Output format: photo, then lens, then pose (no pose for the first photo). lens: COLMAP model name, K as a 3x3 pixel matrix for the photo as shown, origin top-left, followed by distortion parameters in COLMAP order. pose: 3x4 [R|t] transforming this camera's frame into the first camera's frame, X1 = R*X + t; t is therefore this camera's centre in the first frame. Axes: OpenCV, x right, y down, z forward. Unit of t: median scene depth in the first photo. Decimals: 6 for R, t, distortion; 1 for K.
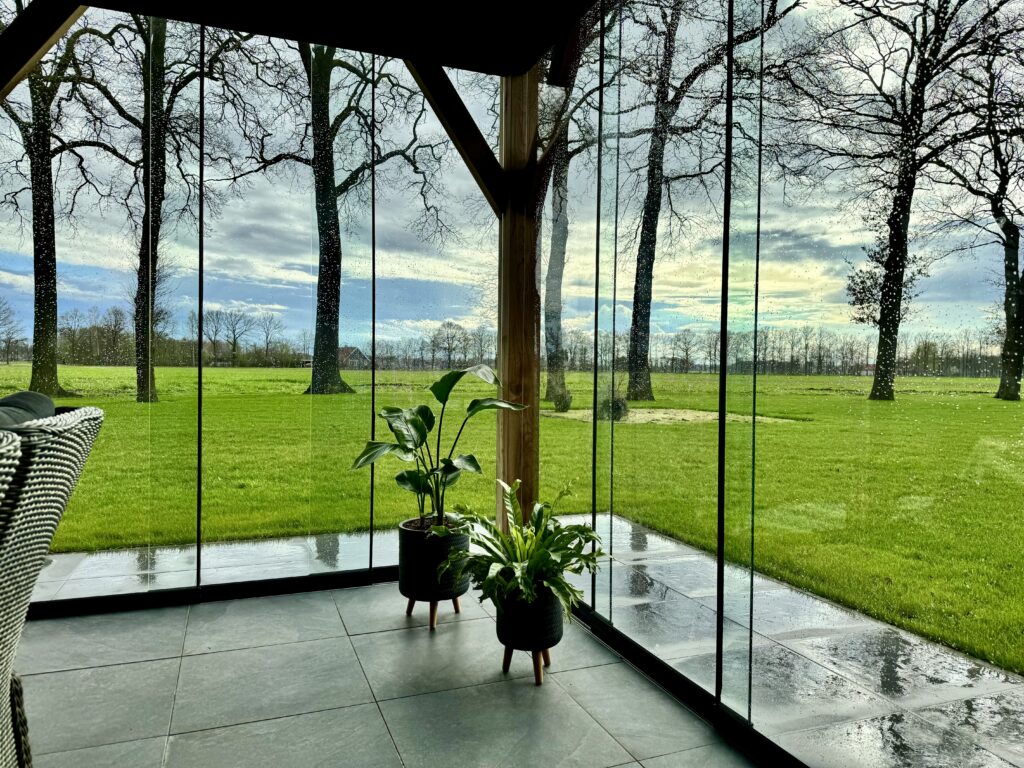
lens RADIAL K [[714.3, 0, 512.0], [0, 714.3, 384.0], [0, 0, 1]] dist [0.111060, -0.158970]
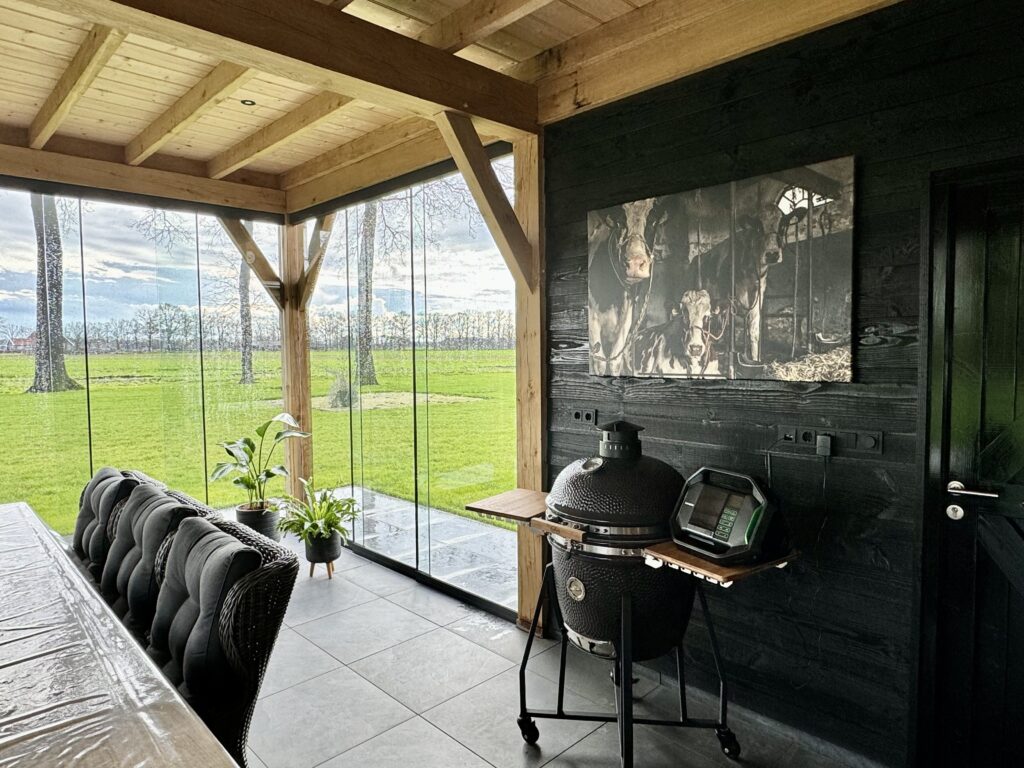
lens RADIAL K [[643.3, 0, 512.0], [0, 643.3, 384.0], [0, 0, 1]] dist [0.000205, -0.000430]
pose [[0.919187, -0.044291, 0.391324, -0.124345], [0.029136, 0.998581, 0.044584, -0.131973], [-0.392743, -0.029579, 0.919172, -0.576991]]
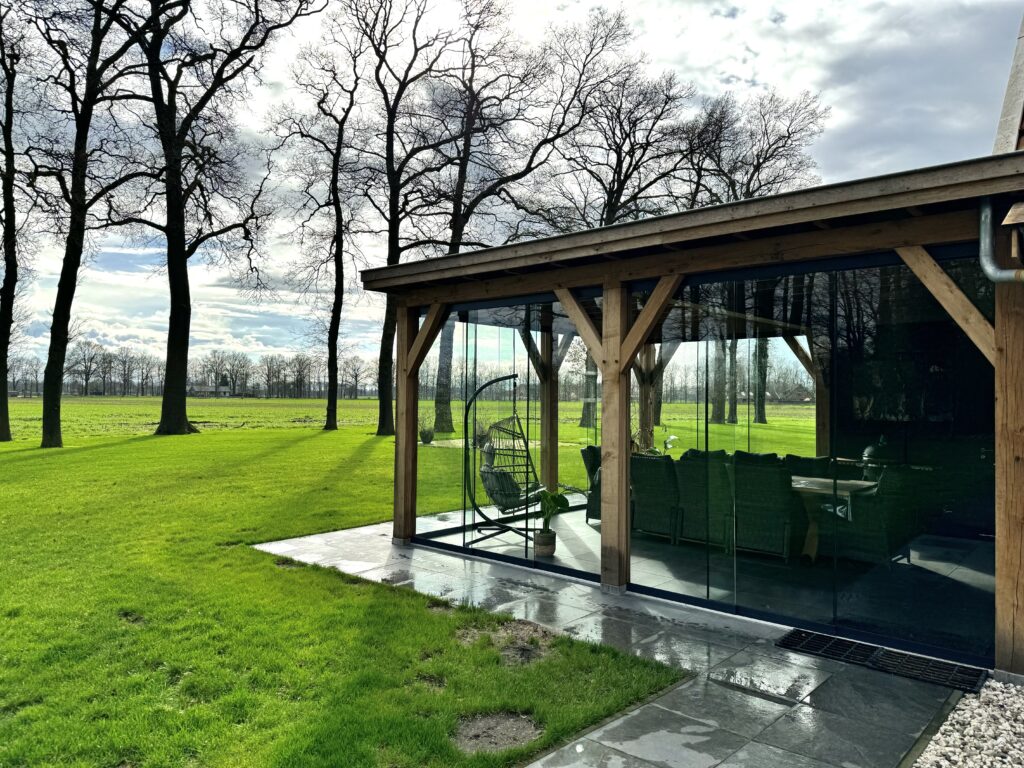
lens RADIAL K [[714.3, 0, 512.0], [0, 714.3, 384.0], [0, 0, 1]] dist [0.111060, -0.158970]
pose [[0.889010, 0.003761, 0.457872, -2.327086], [0.011364, 0.999477, -0.030274, -0.172051], [-0.457746, 0.032117, 0.888503, -1.805750]]
